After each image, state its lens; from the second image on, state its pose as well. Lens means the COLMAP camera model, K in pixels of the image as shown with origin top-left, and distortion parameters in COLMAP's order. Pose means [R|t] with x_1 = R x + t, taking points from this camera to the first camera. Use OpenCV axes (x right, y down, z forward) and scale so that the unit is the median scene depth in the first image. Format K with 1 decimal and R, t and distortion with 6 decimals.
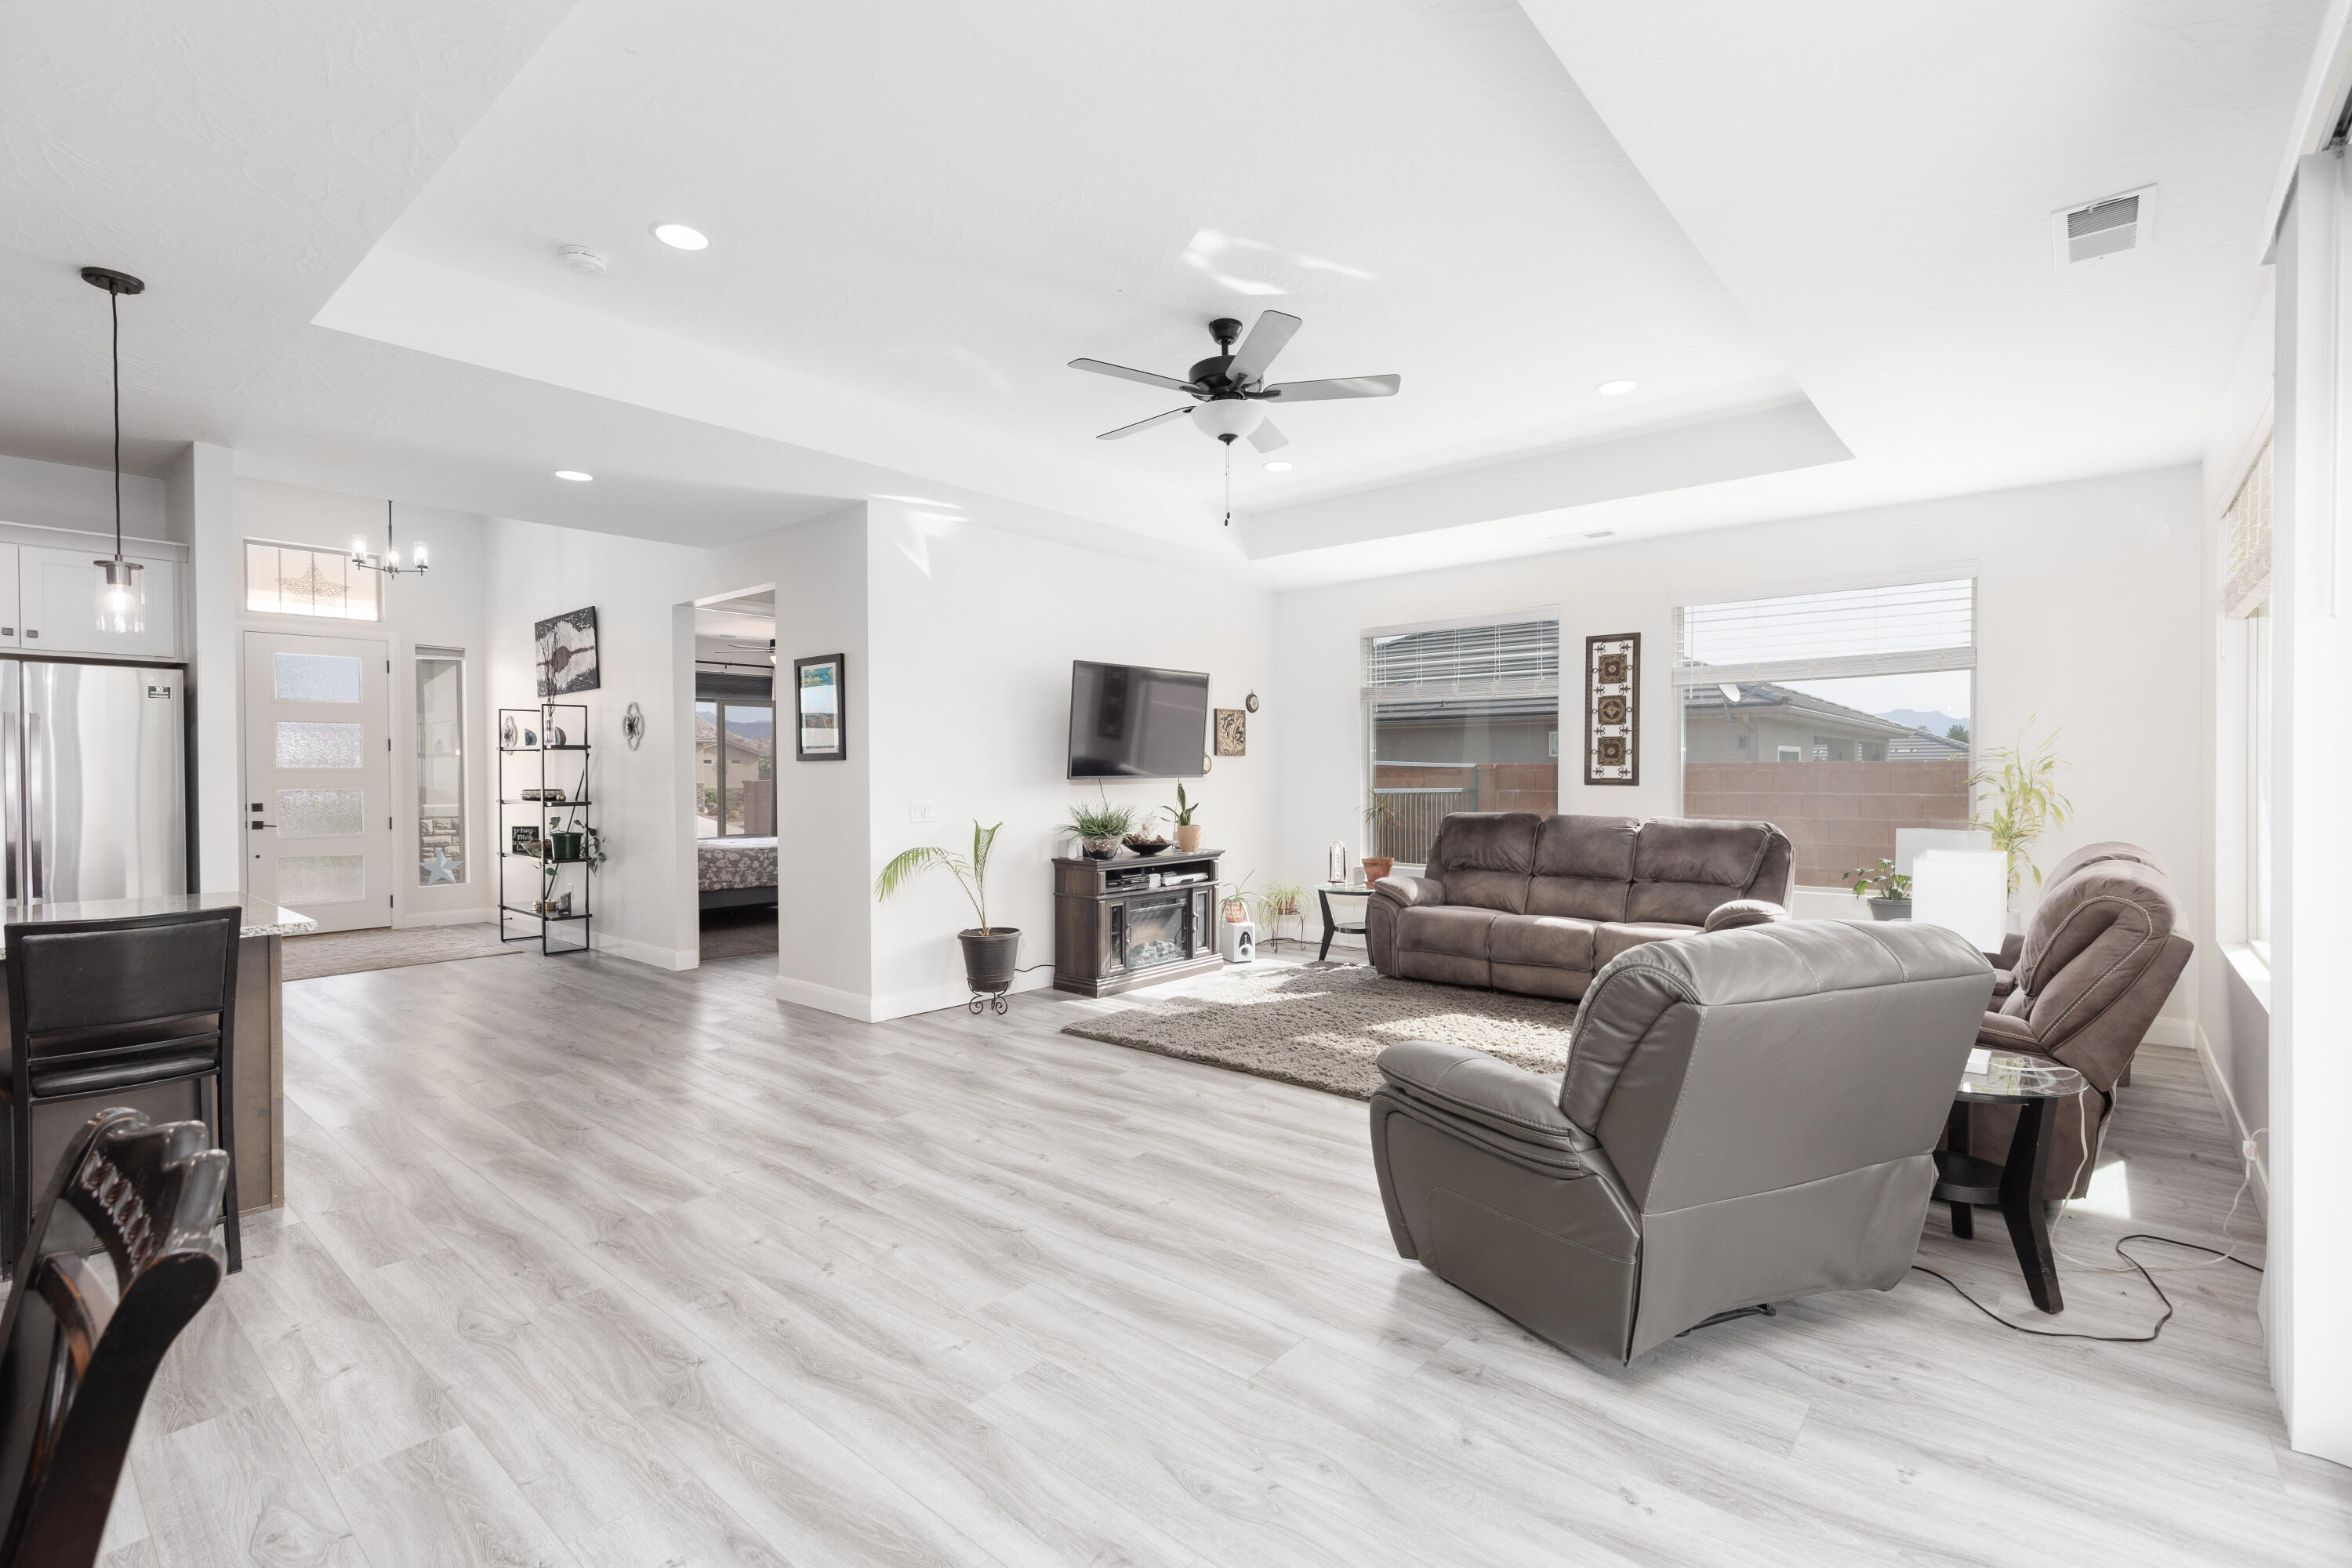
lens RADIAL K [[1052.9, 0, 1191.3], [0, 1052.9, 780.8], [0, 0, 1]] dist [0.001584, 0.000246]
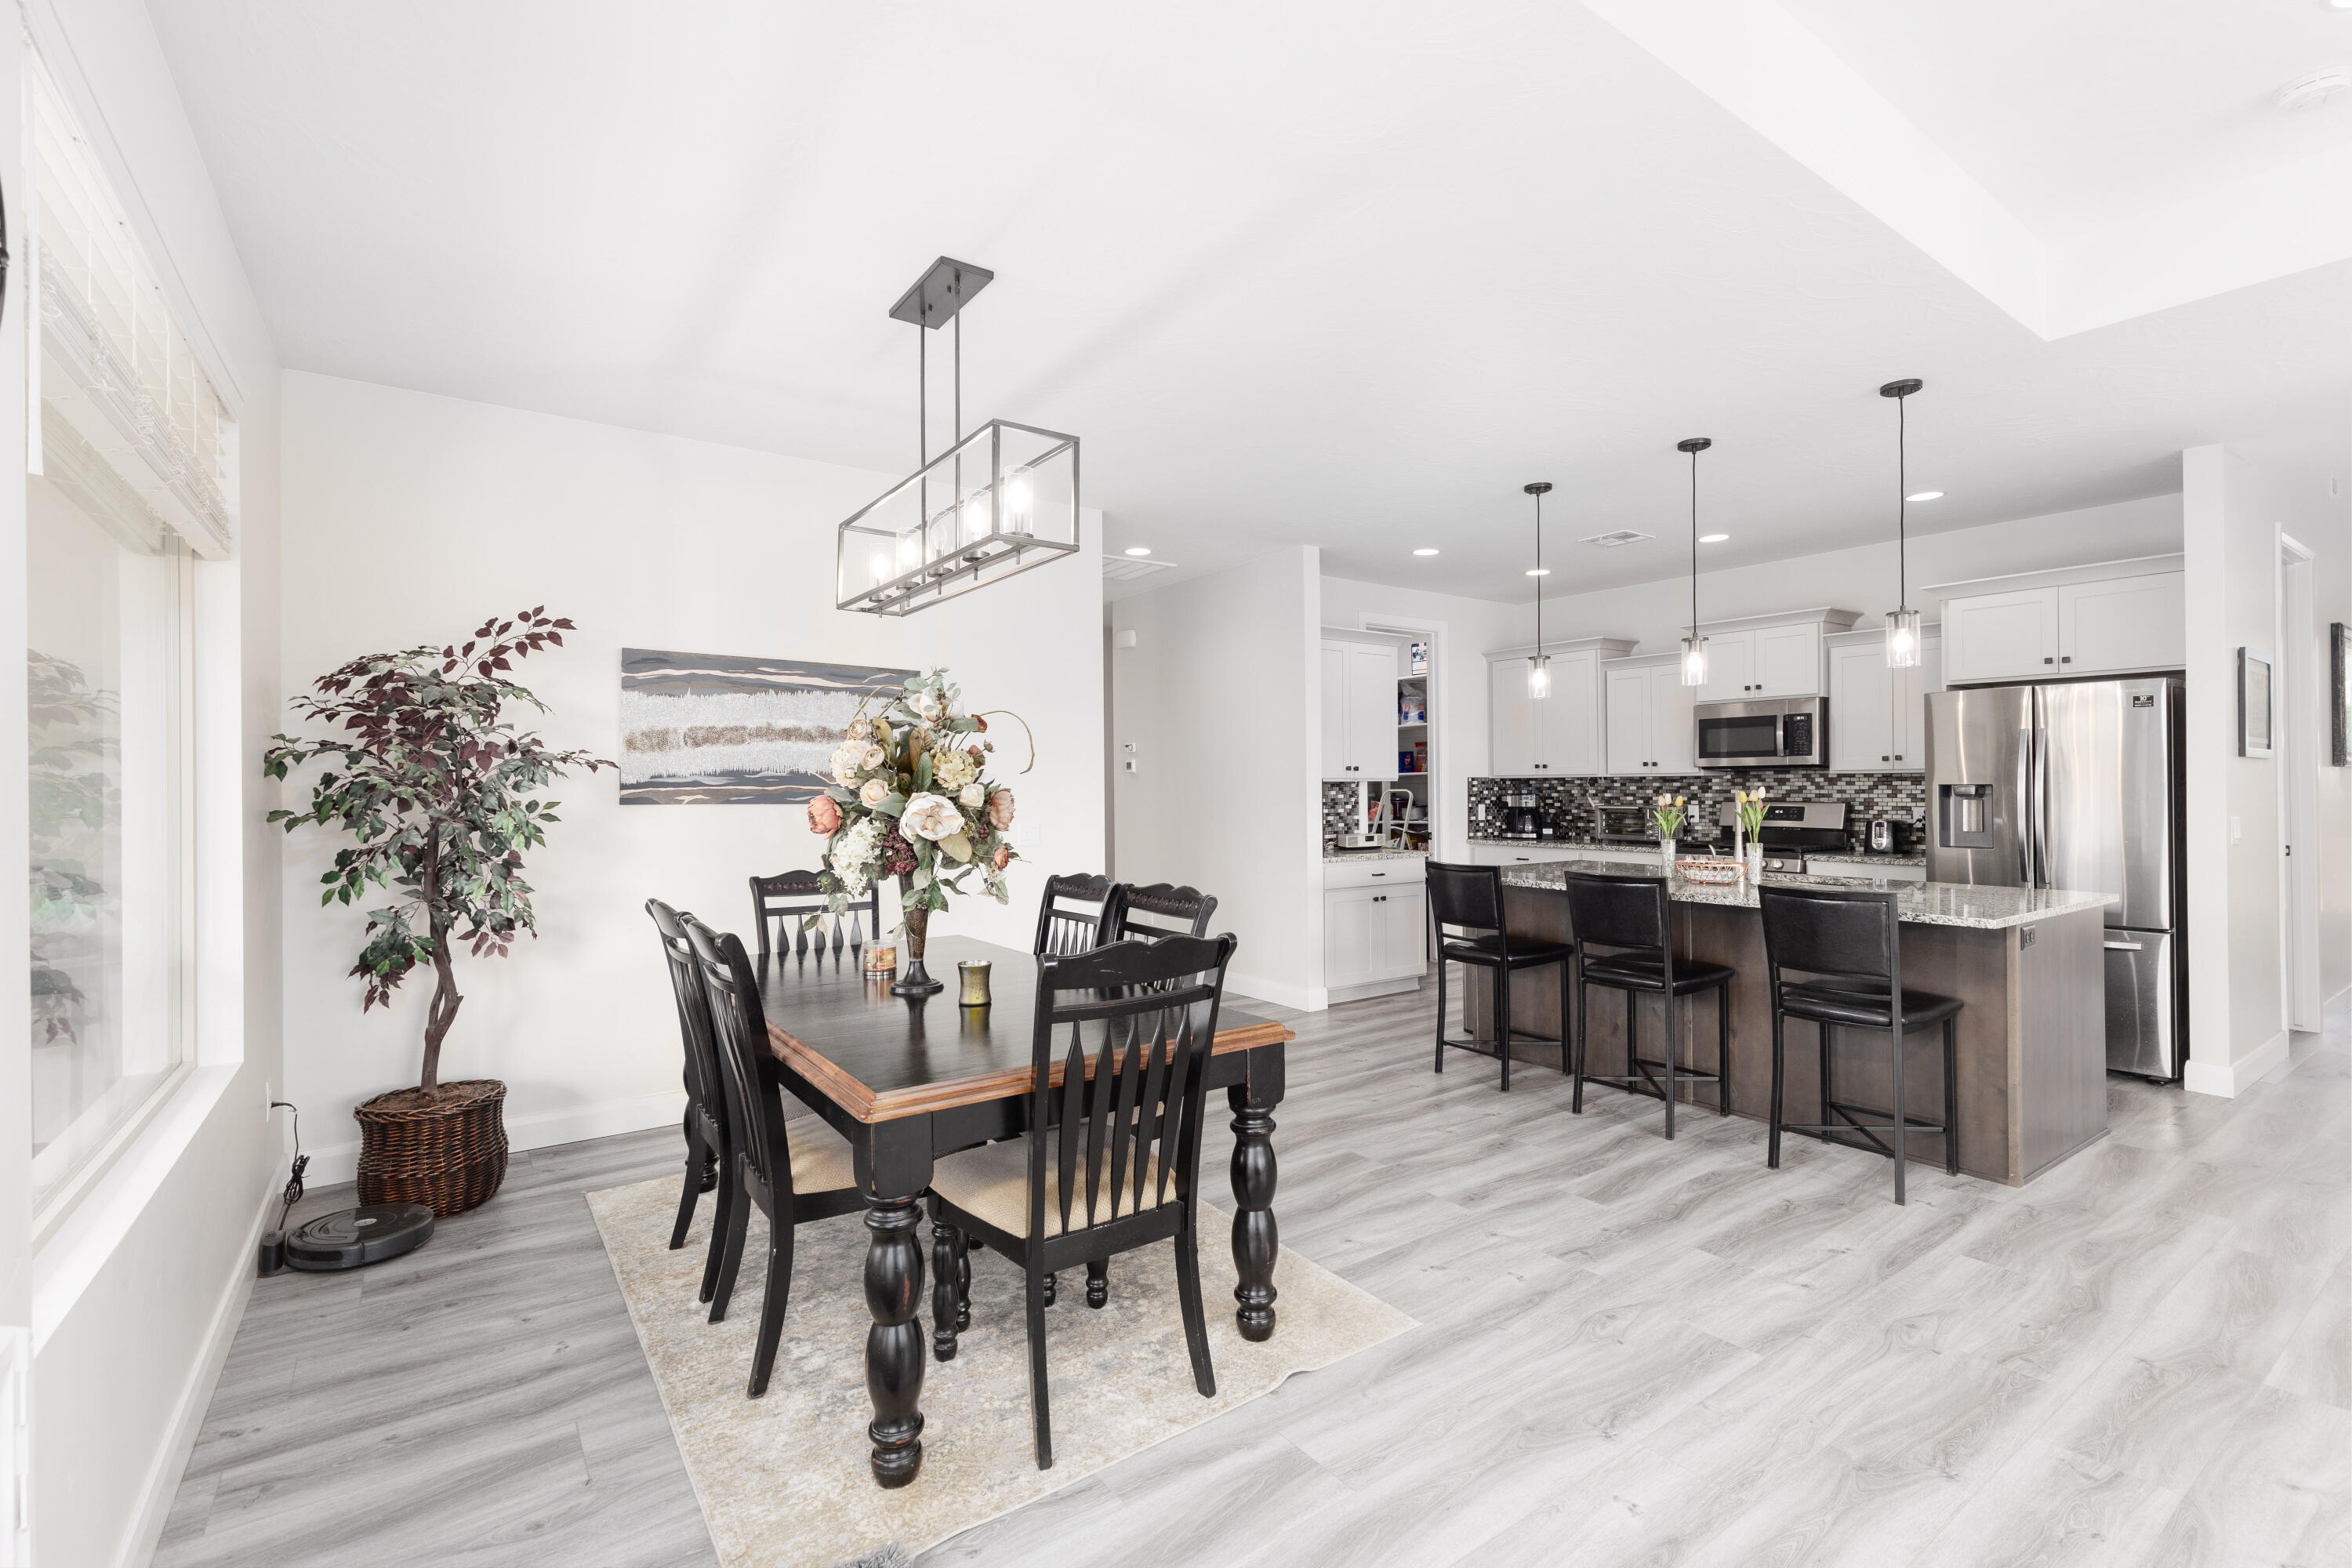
lens RADIAL K [[1052.9, 0, 1189.9], [0, 1052.9, 781.4], [0, 0, 1]] dist [0.001584, 0.000246]
pose [[-0.243374, 0.002565, -0.969929, 0.533646], [-0.002878, 0.999990, 0.003366, -0.009386], [0.969928, 0.003610, -0.243364, 0.646208]]
